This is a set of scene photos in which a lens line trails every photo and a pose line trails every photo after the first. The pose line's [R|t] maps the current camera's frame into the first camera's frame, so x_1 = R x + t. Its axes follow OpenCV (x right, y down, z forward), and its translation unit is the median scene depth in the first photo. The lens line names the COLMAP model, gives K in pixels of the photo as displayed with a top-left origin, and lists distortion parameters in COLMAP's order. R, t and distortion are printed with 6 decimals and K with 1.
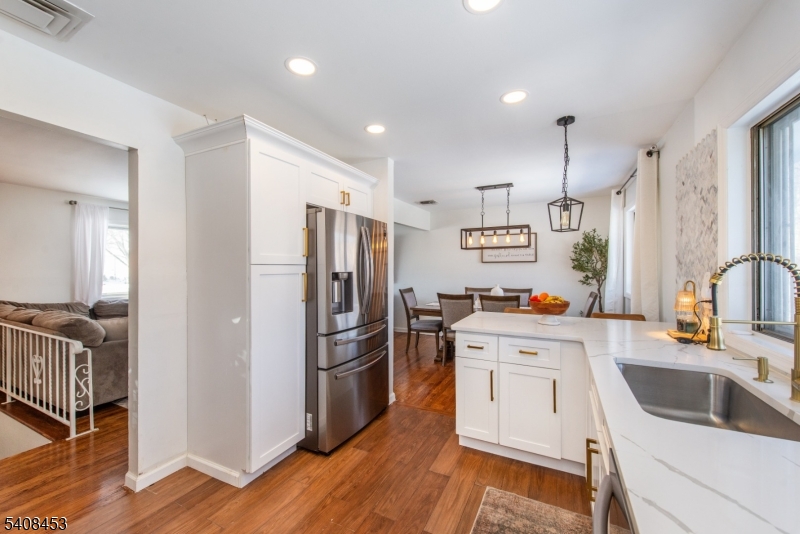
lens RADIAL K [[319.7, 0, 398.2], [0, 319.7, 269.5], [0, 0, 1]] dist [0.002726, 0.000281]
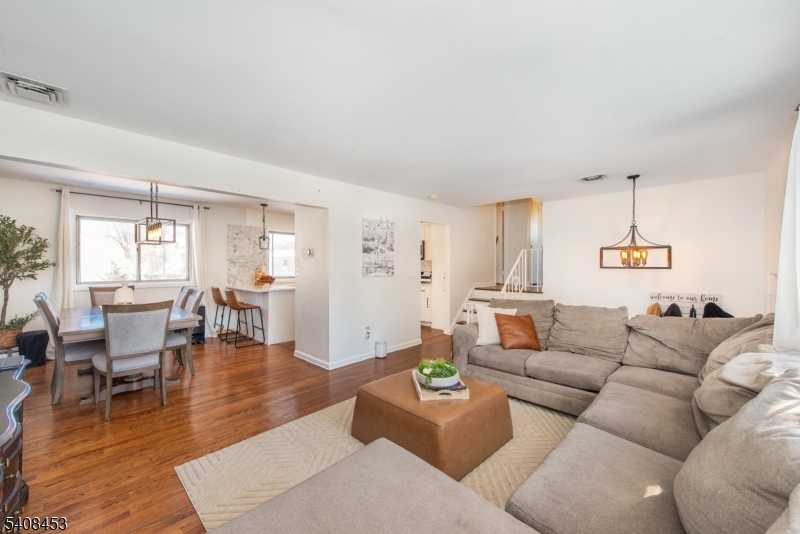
lens RADIAL K [[311.8, 0, 397.9], [0, 311.8, 268.8], [0, 0, 1]] dist [0.002907, -0.000739]
pose [[-0.958483, 0.000617, 0.285149, -0.646081], [0.004481, 0.999907, 0.012899, 0.003862], [-0.285114, 0.013642, -0.958396, 1.682488]]
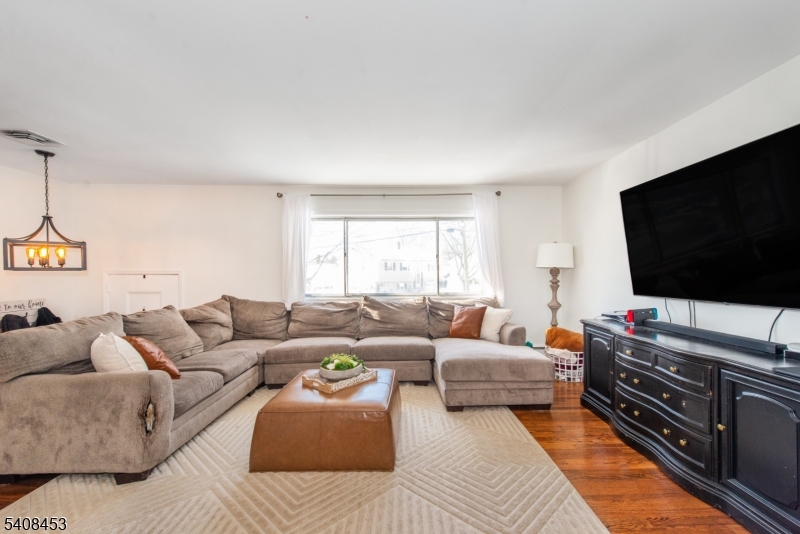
lens RADIAL K [[327.0, 0, 402.7], [0, 327.0, 276.4], [0, 0, 1]] dist [0.011140, -0.000394]
pose [[0.457767, 0.012511, -0.888984, 0.007234], [0.003417, 0.999869, 0.015831, 0.013681], [0.889066, -0.010284, 0.457664, 0.954352]]
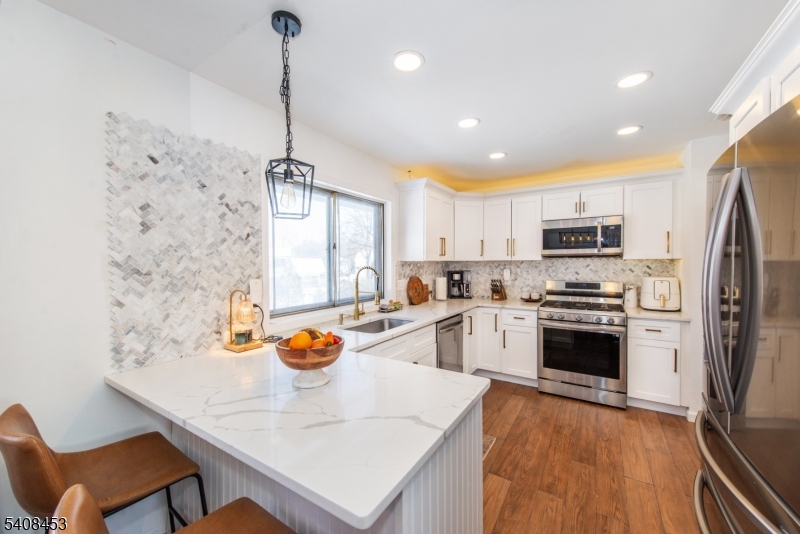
lens RADIAL K [[311.8, 0, 397.9], [0, 311.8, 268.8], [0, 0, 1]] dist [0.002907, -0.000739]
pose [[-0.994862, 0.005279, 0.101105, 0.150315], [0.008035, 0.999607, 0.026872, -0.022558], [-0.100924, 0.027546, -0.994513, 0.855222]]
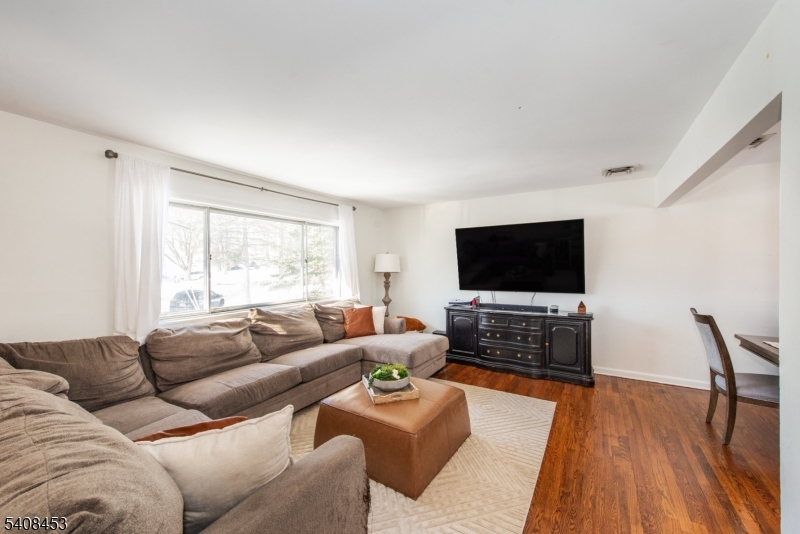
lens RADIAL K [[320.2, 0, 410.4], [0, 320.2, 264.2], [0, 0, 1]] dist [0.020107, 0.000045]
pose [[0.996924, -0.001671, -0.078355, -0.496738], [0.000914, 0.999953, -0.009699, -0.015759], [0.078368, 0.009597, 0.996878, 0.523148]]
